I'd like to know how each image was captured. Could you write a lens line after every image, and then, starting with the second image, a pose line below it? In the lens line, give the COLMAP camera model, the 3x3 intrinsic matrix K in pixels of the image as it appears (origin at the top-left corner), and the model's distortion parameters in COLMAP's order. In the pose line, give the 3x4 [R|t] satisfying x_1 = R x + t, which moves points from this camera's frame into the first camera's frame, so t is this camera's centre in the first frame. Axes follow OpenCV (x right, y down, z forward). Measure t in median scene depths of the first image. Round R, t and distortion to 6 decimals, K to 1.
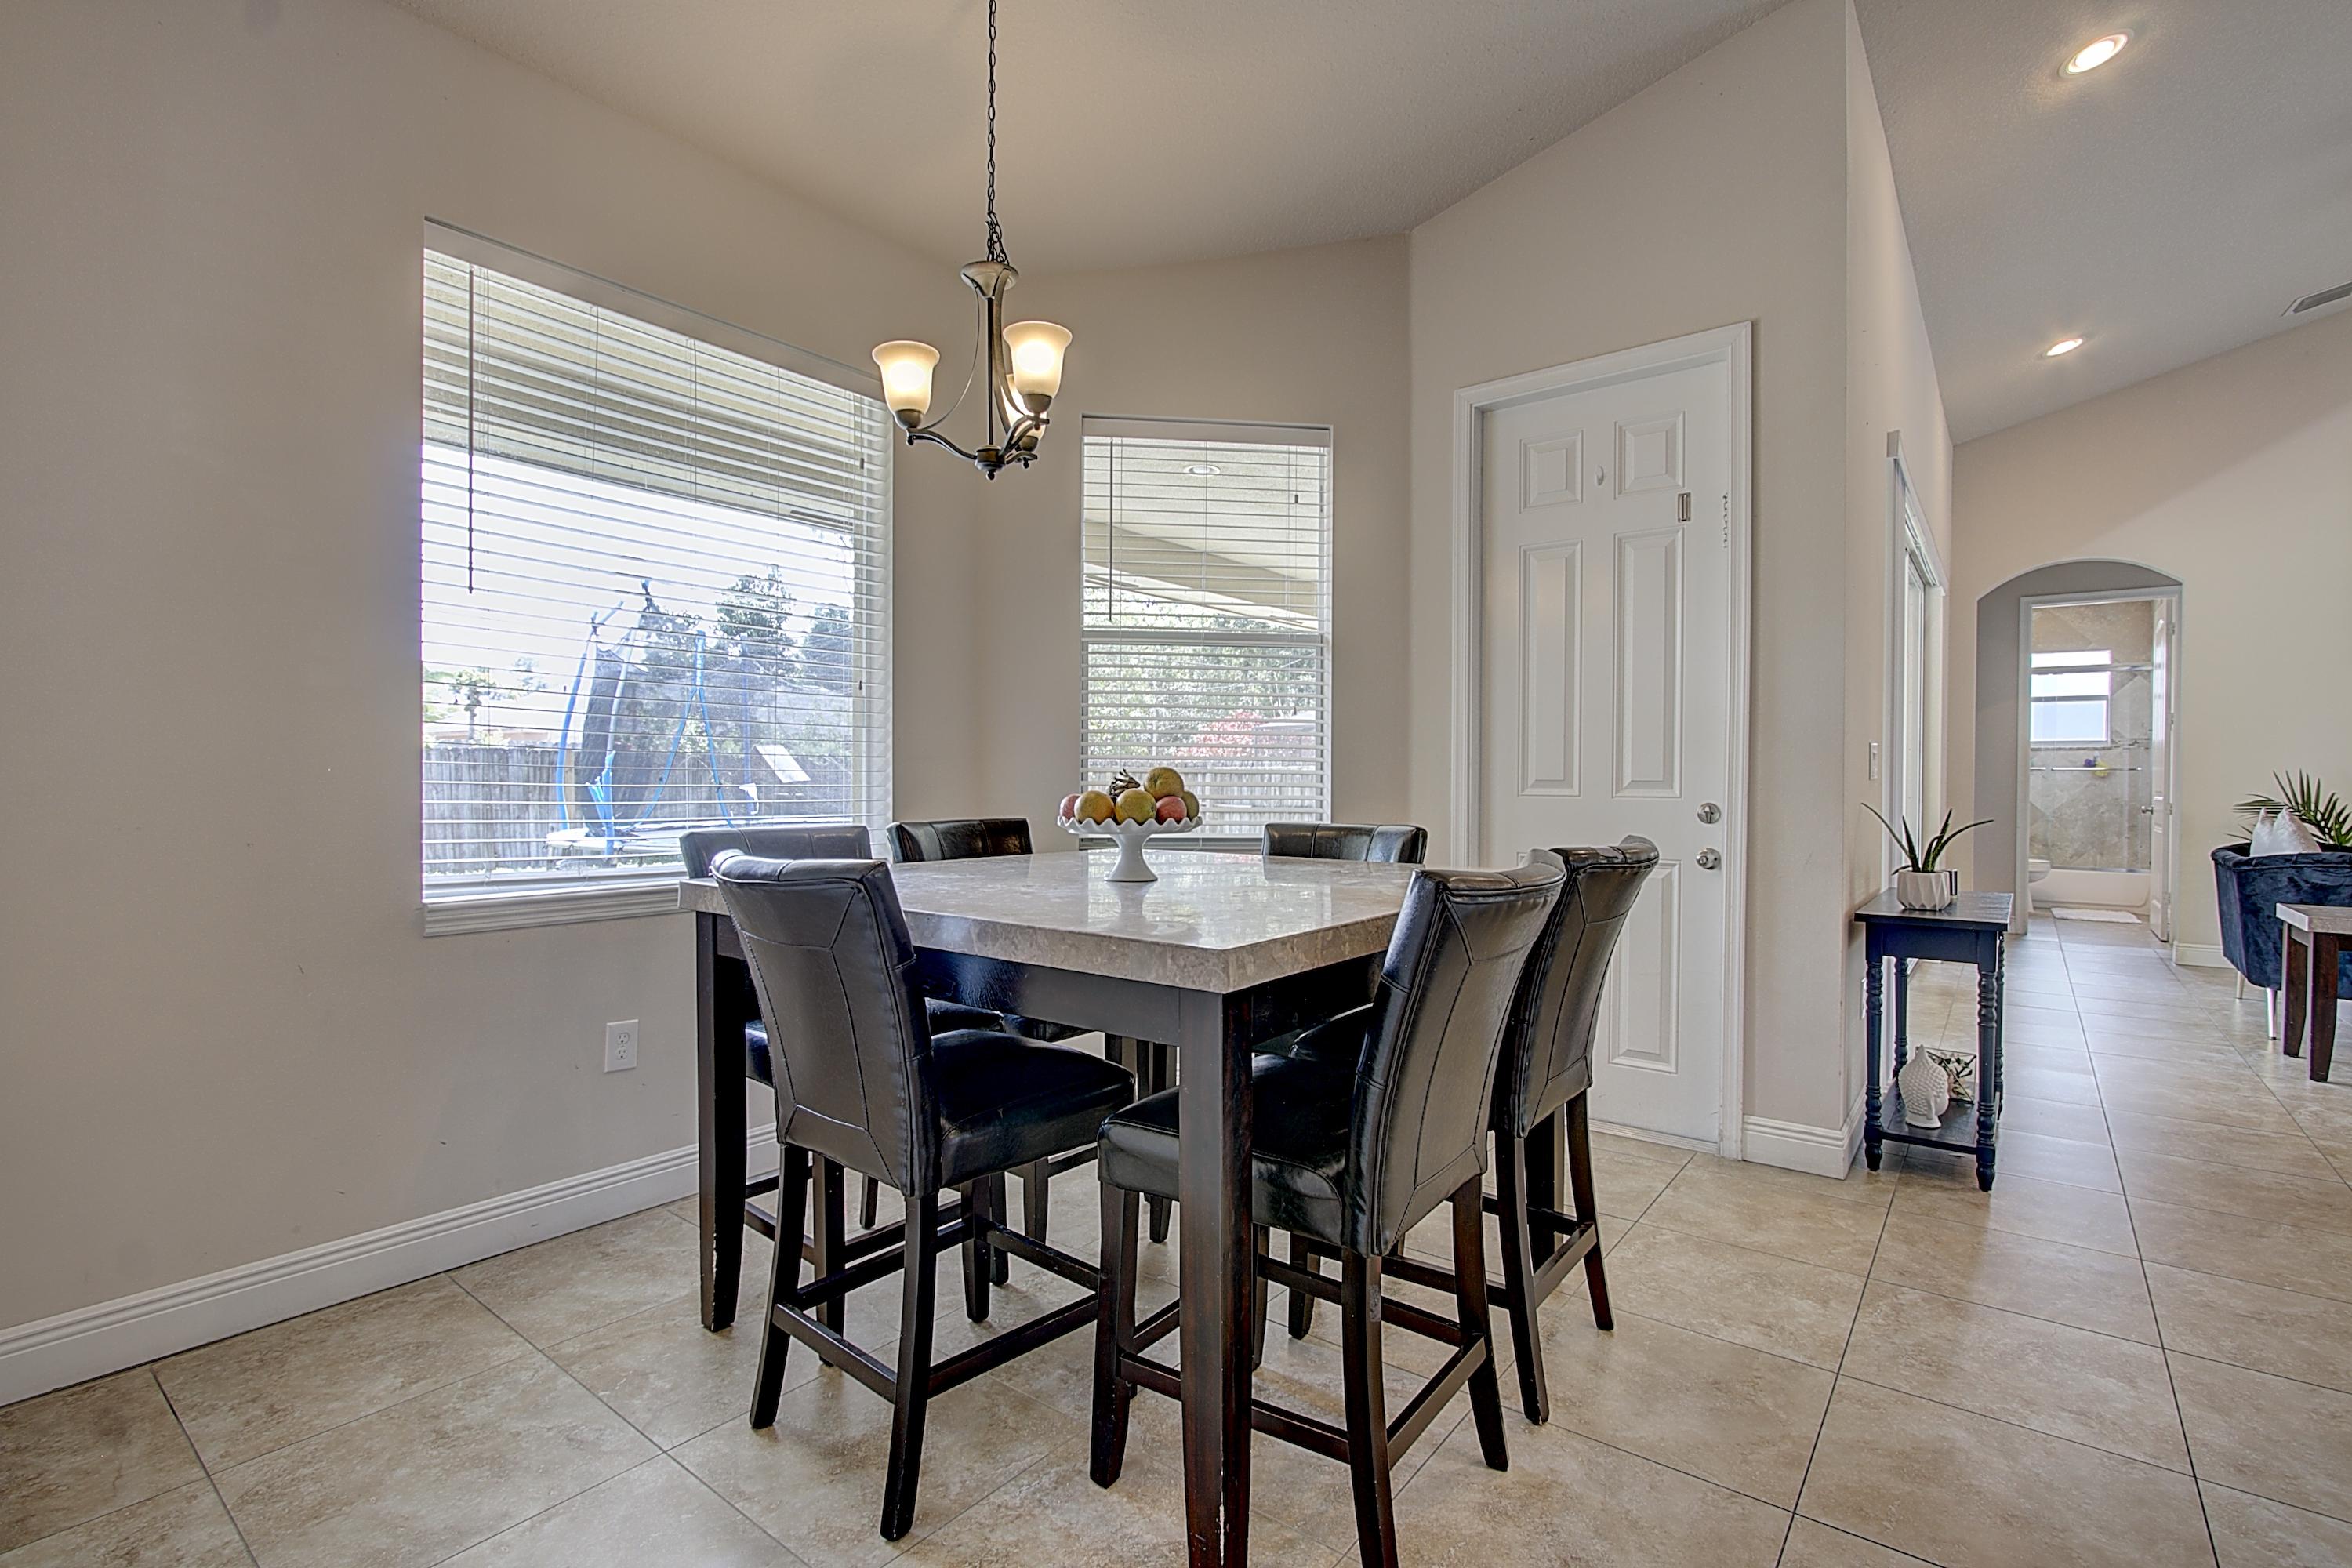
lens RADIAL K [[1085.9, 0, 1169.4], [0, 1085.9, 789.0], [0, 0, 1]] dist [-0.006568, -0.000552]
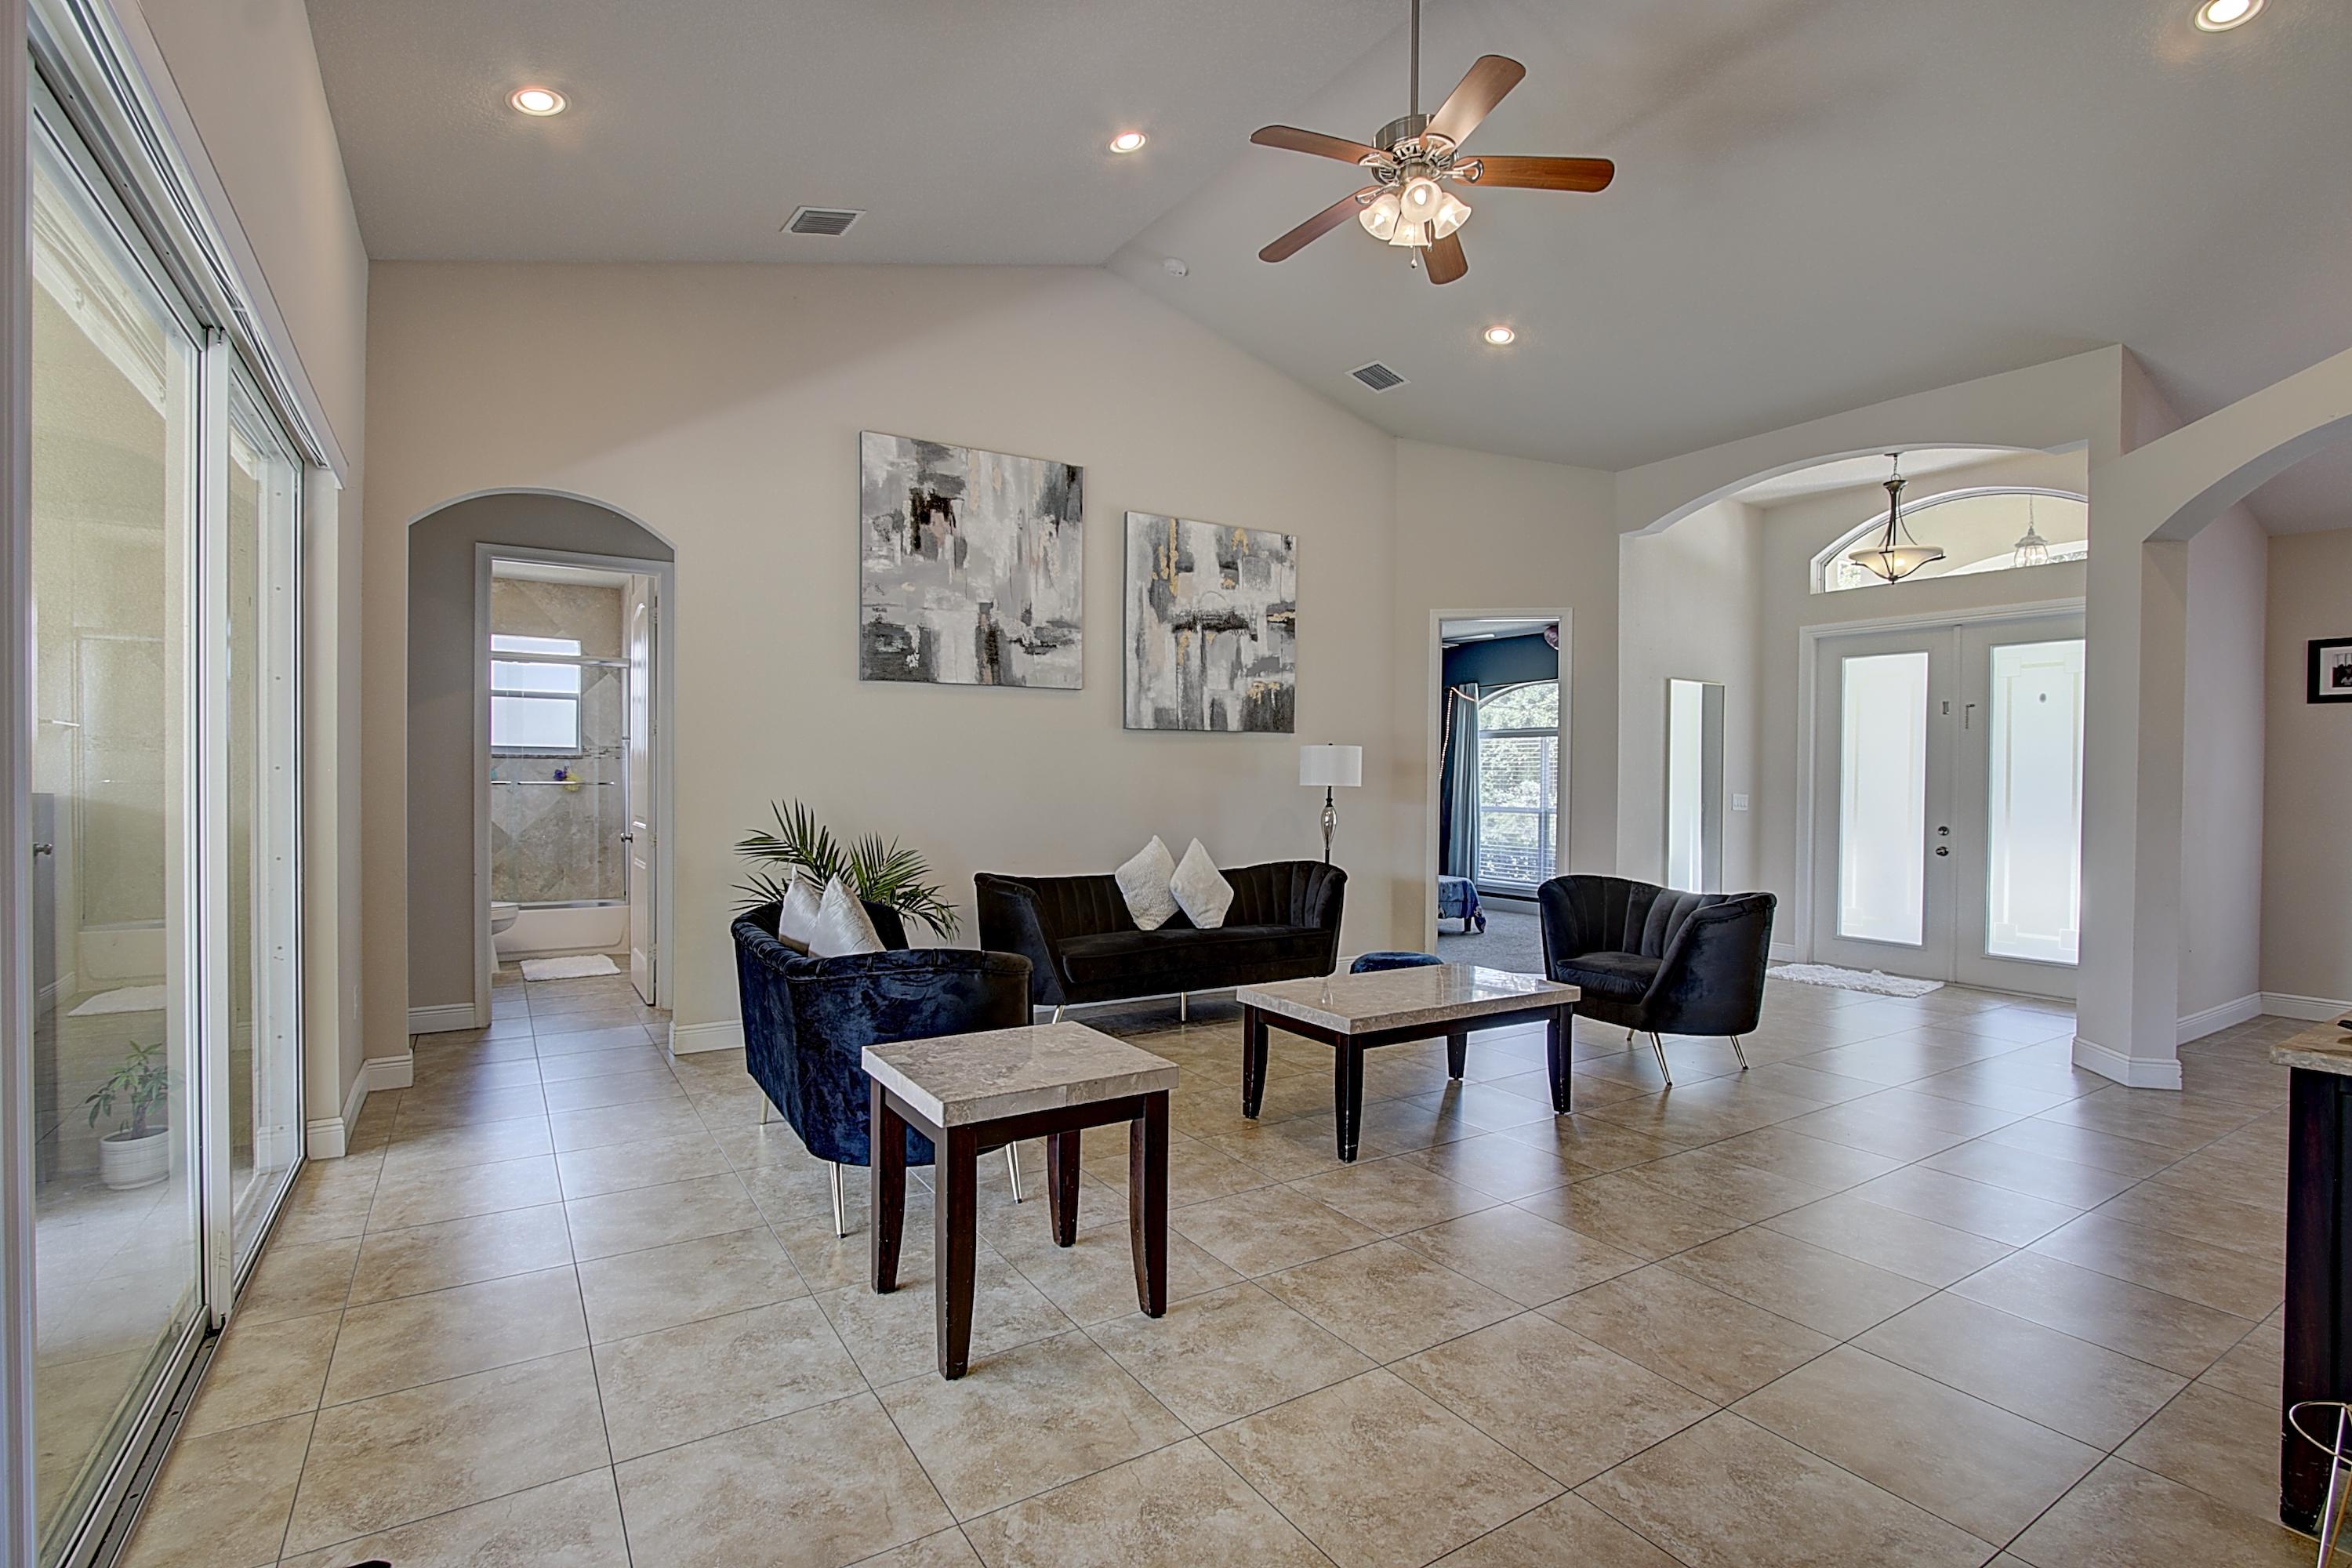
lens RADIAL K [[1085.9, 0, 1169.4], [0, 1085.9, 789.0], [0, 0, 1]] dist [-0.006568, -0.000552]
pose [[0.335188, -0.014866, 0.942034, 0.275551], [0.004774, 0.999889, 0.014080, -0.027236], [-0.942139, -0.000222, 0.335221, 0.342811]]
